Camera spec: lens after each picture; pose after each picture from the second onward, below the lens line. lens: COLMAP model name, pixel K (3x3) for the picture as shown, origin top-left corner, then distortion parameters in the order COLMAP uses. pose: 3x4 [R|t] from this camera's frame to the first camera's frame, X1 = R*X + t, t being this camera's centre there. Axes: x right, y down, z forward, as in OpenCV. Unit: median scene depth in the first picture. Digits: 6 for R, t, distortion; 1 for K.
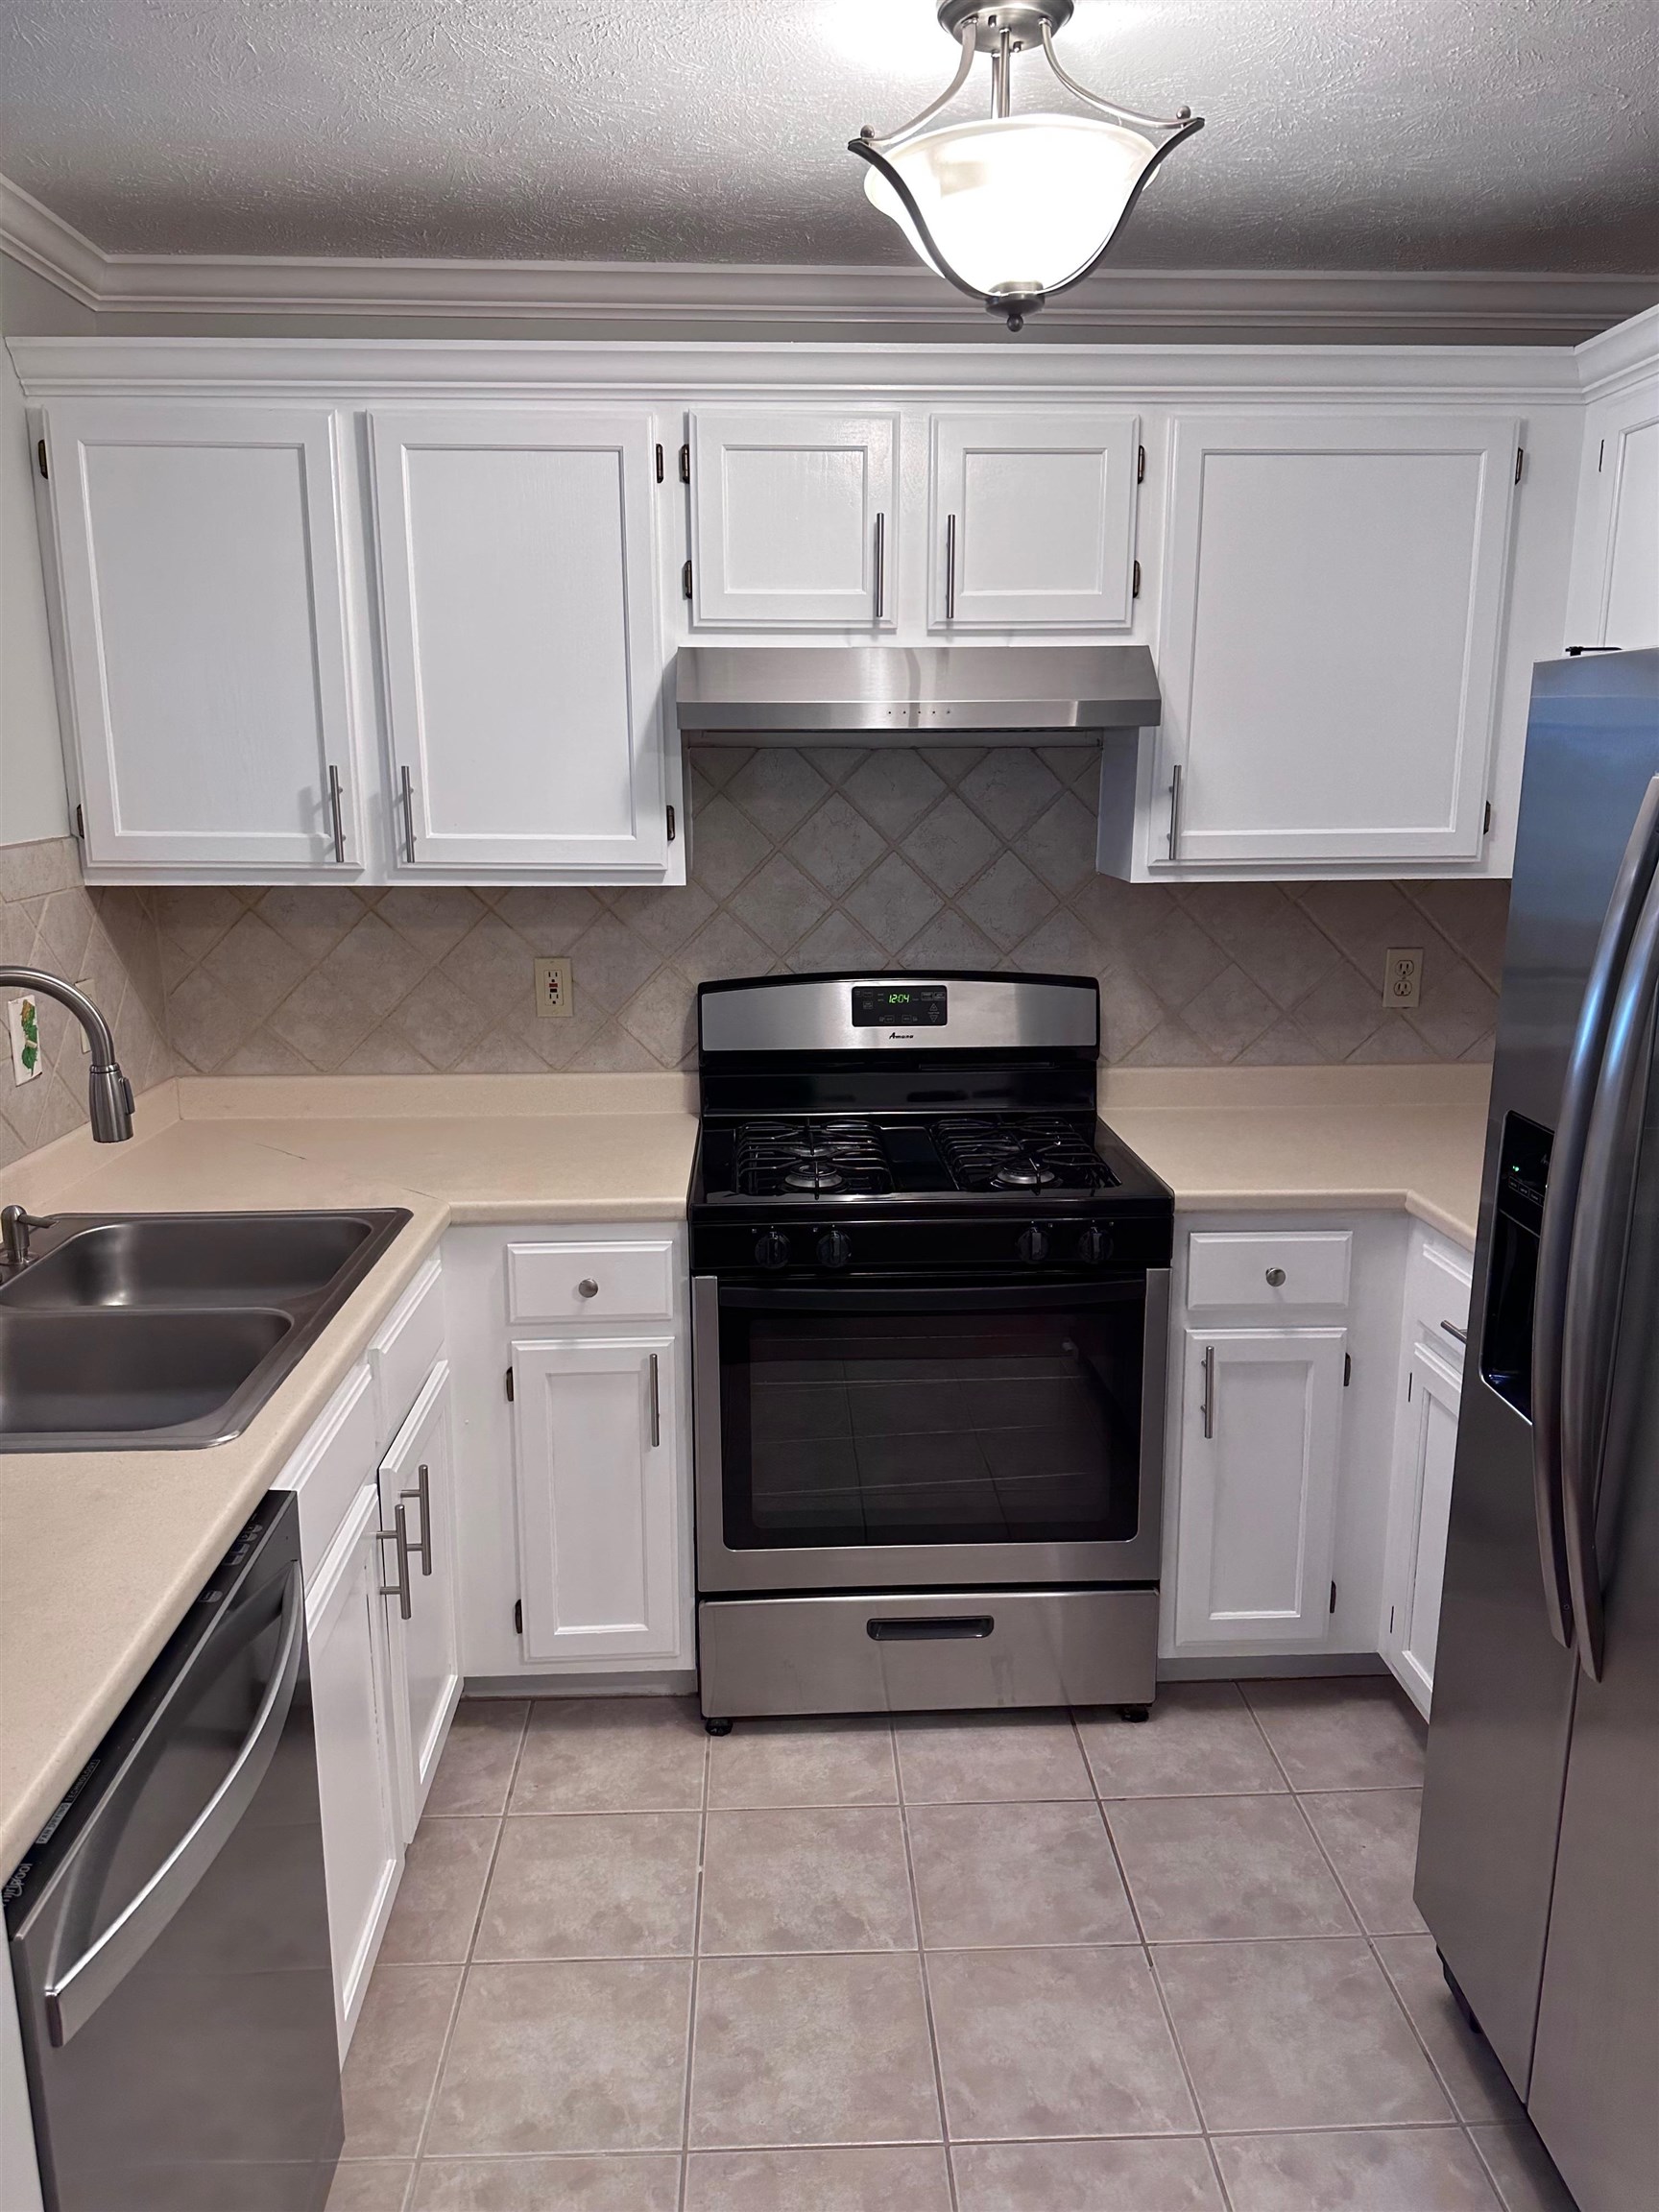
lens RADIAL K [[1568.4, 0, 837.5], [0, 1568.4, 1116.5], [0, 0, 1]] dist [0.060468, -0.002407]
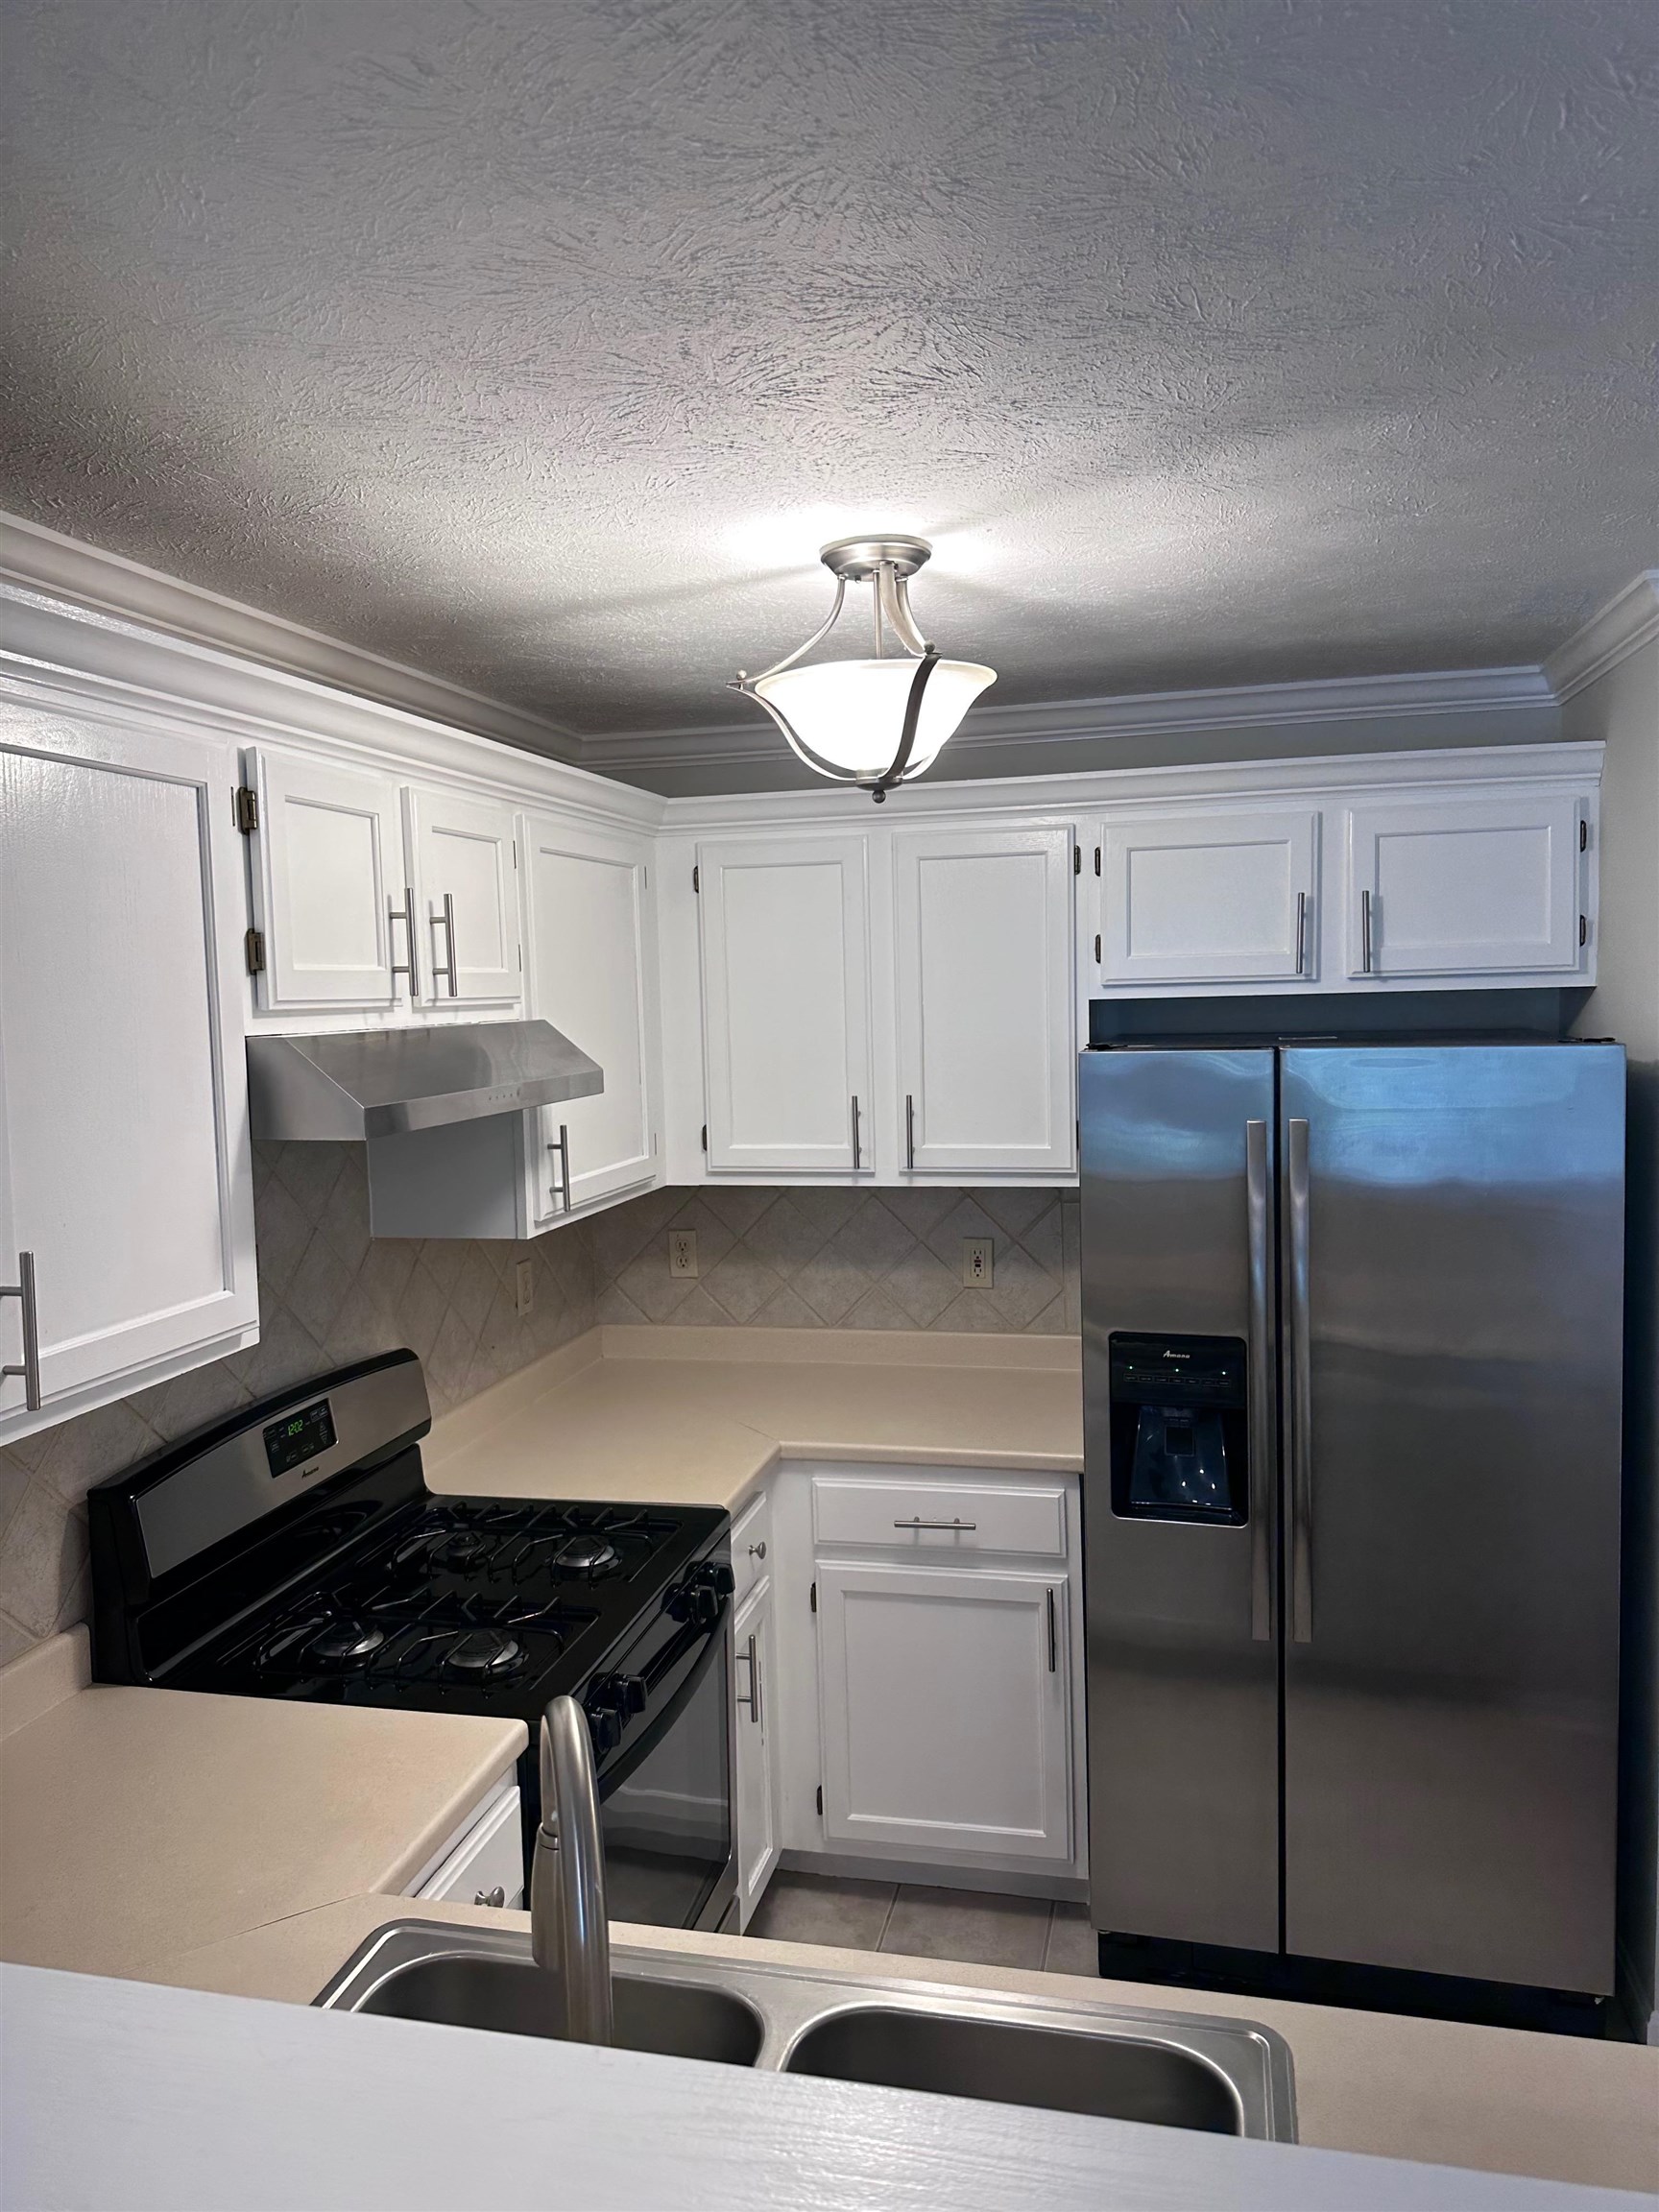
lens RADIAL K [[1568.4, 0, 817.1], [0, 1568.4, 1104.9], [0, 0, 1]] dist [0.060468, -0.002407]
pose [[0.299485, -0.083891, 0.950406, -0.704675], [0.232764, 0.972453, 0.012490, -0.202266], [-0.925273, 0.217480, 0.310762, 0.498094]]
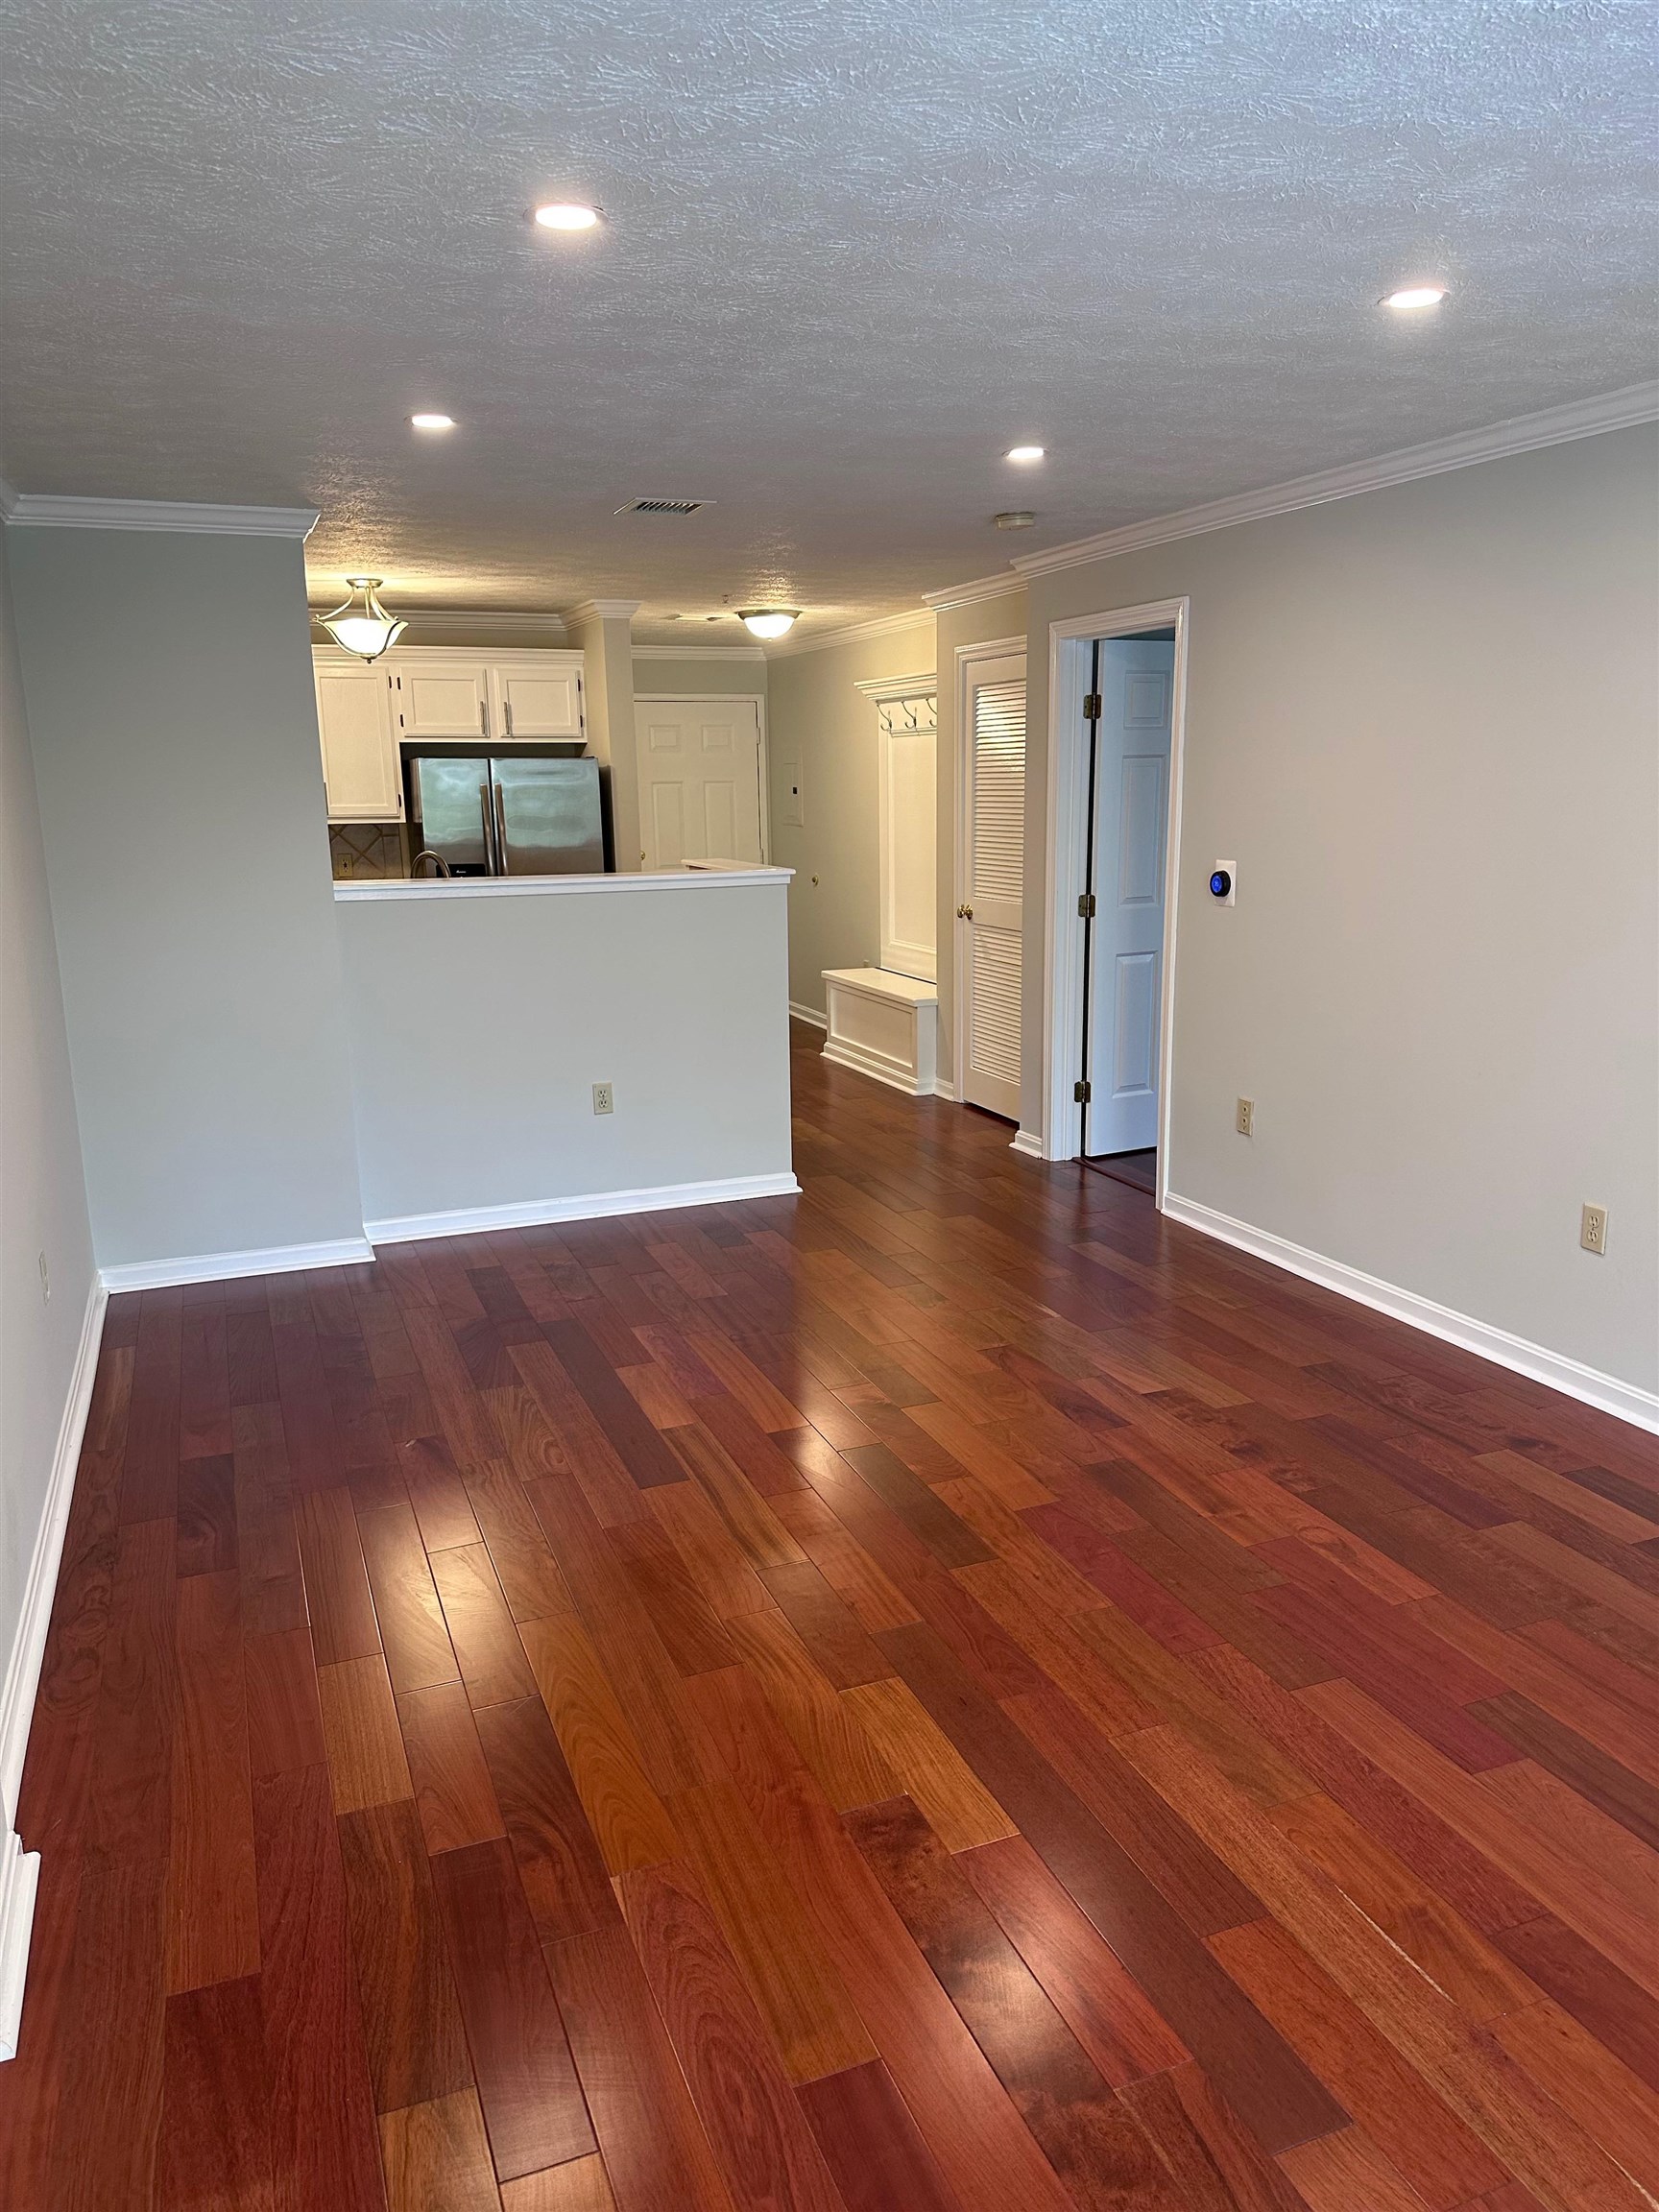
lens RADIAL K [[1568.4, 0, 836.9], [0, 1568.4, 1115.3], [0, 0, 1]] dist [0.060468, -0.002407]
pose [[-0.302156, -0.205666, 0.930808, -2.142958], [0.216291, 0.936190, 0.277067, -0.205753], [-0.928397, 0.285043, -0.238391, 0.730126]]
